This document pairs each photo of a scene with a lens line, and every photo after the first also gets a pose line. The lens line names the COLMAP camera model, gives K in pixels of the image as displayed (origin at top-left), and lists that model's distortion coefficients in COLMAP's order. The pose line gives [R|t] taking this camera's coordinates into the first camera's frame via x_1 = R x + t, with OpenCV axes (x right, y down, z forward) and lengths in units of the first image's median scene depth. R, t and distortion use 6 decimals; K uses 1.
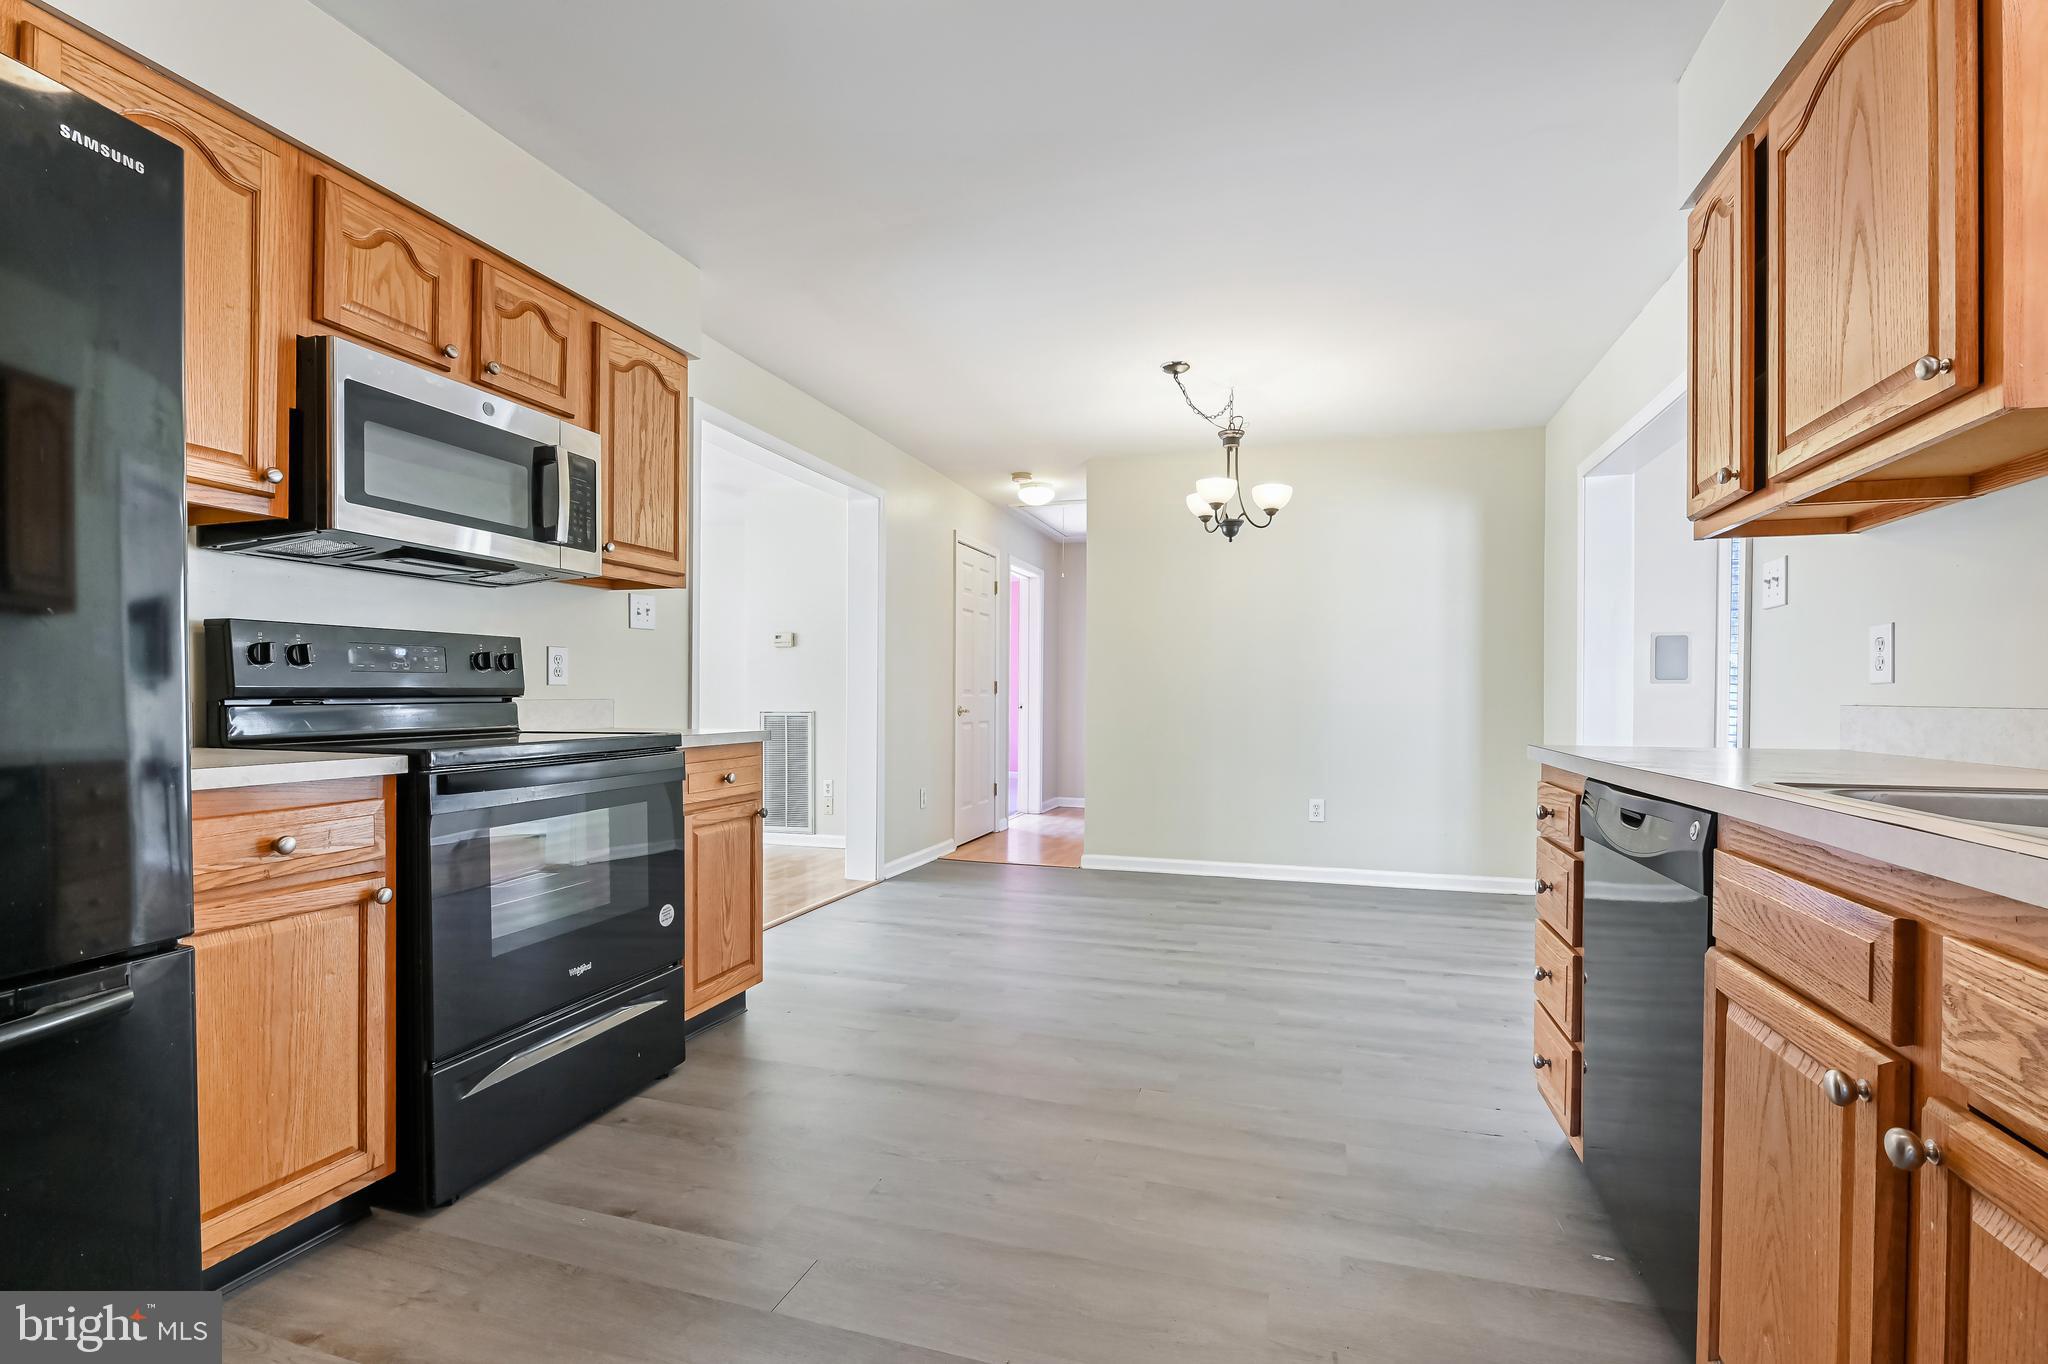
lens RADIAL K [[897.5, 0, 1009.3], [0, 897.5, 711.1], [0, 0, 1]] dist [-0.009459, -0.000195]
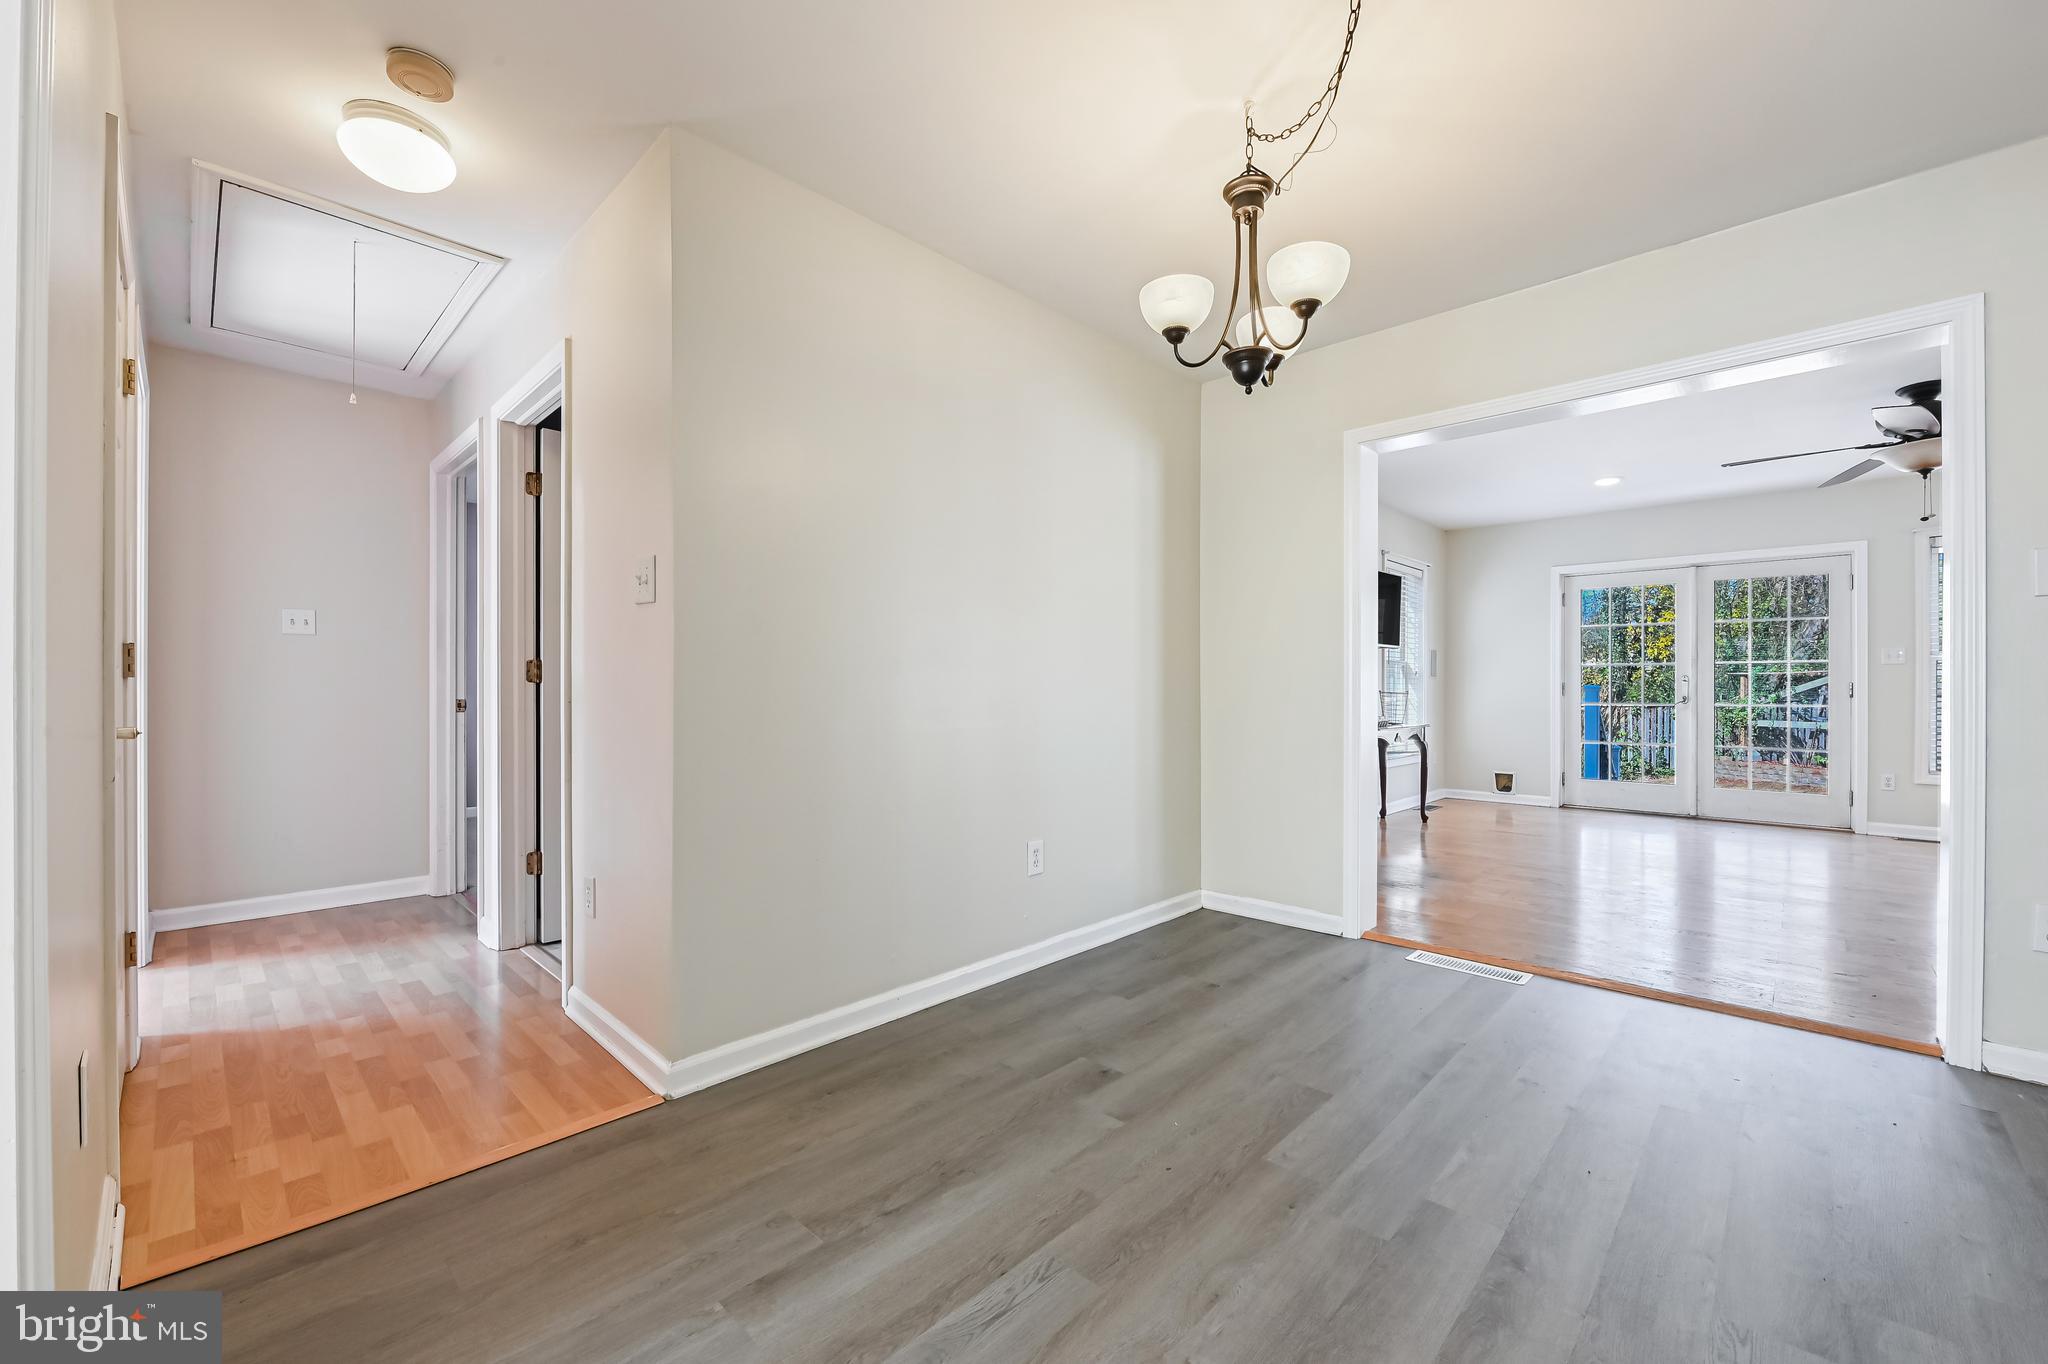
lens RADIAL K [[814.6, 0, 1015.4], [0, 814.6, 688.5], [0, 0, 1]] dist [-0.006818, -0.001001]
pose [[0.427432, -0.005405, 0.904031, -0.370207], [0.014165, 0.999899, -0.000719, -0.023767], [-0.903937, 0.013113, 0.427465, 1.367896]]
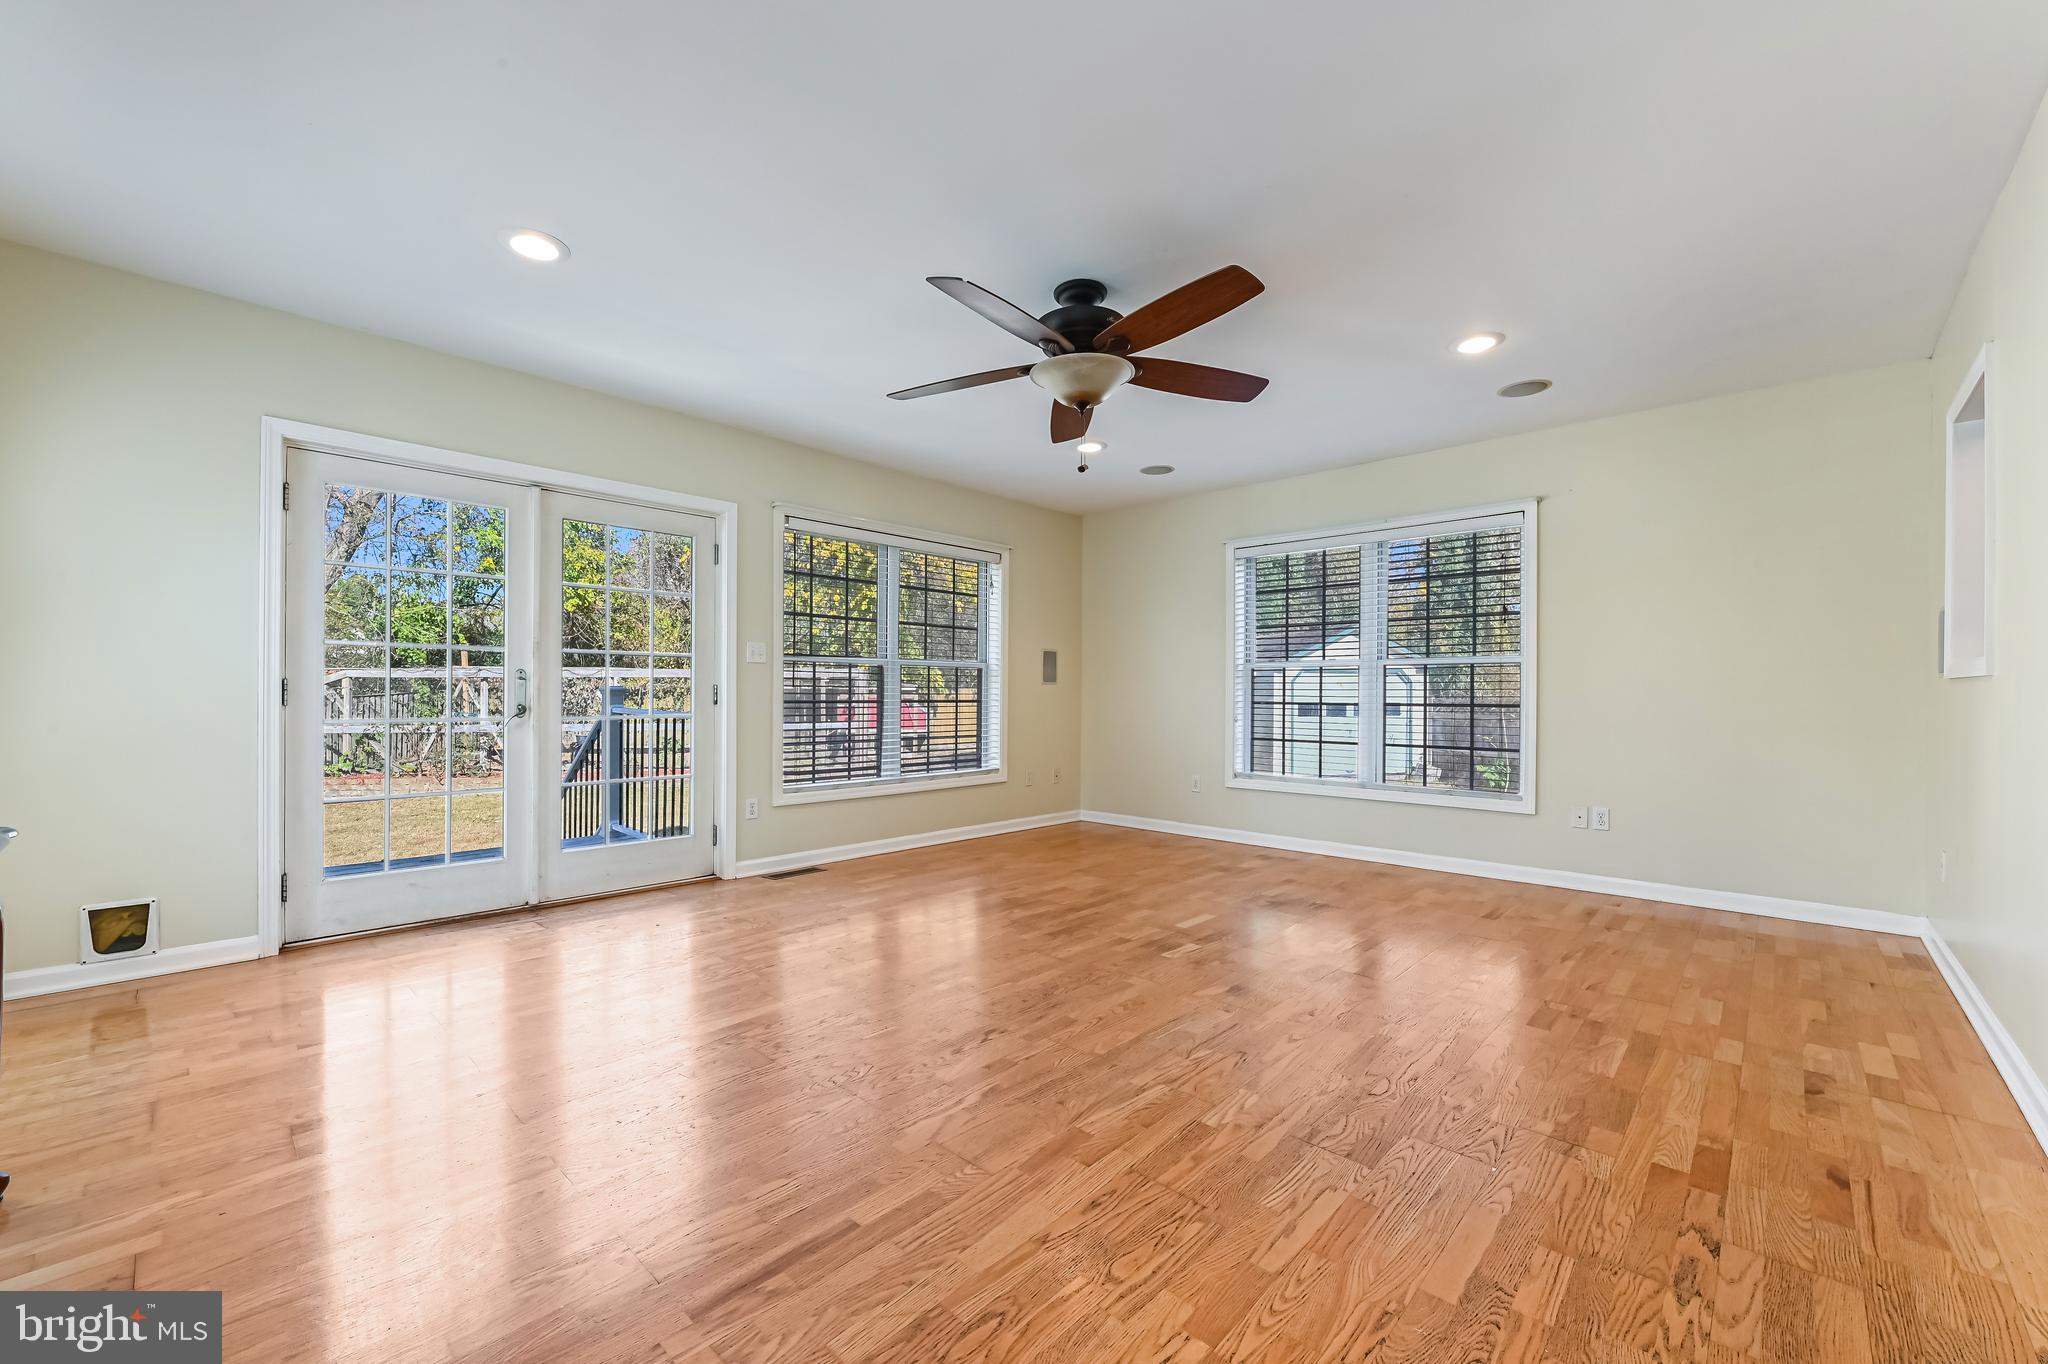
lens RADIAL K [[814.6, 0, 1030.7], [0, 814.6, 693.6], [0, 0, 1]] dist [-0.006818, -0.001001]
pose [[-0.915090, -0.011995, 0.403071, 1.201738], [-0.006773, 0.999874, 0.014378, -0.019776], [-0.403192, 0.010427, -0.915056, 1.528749]]
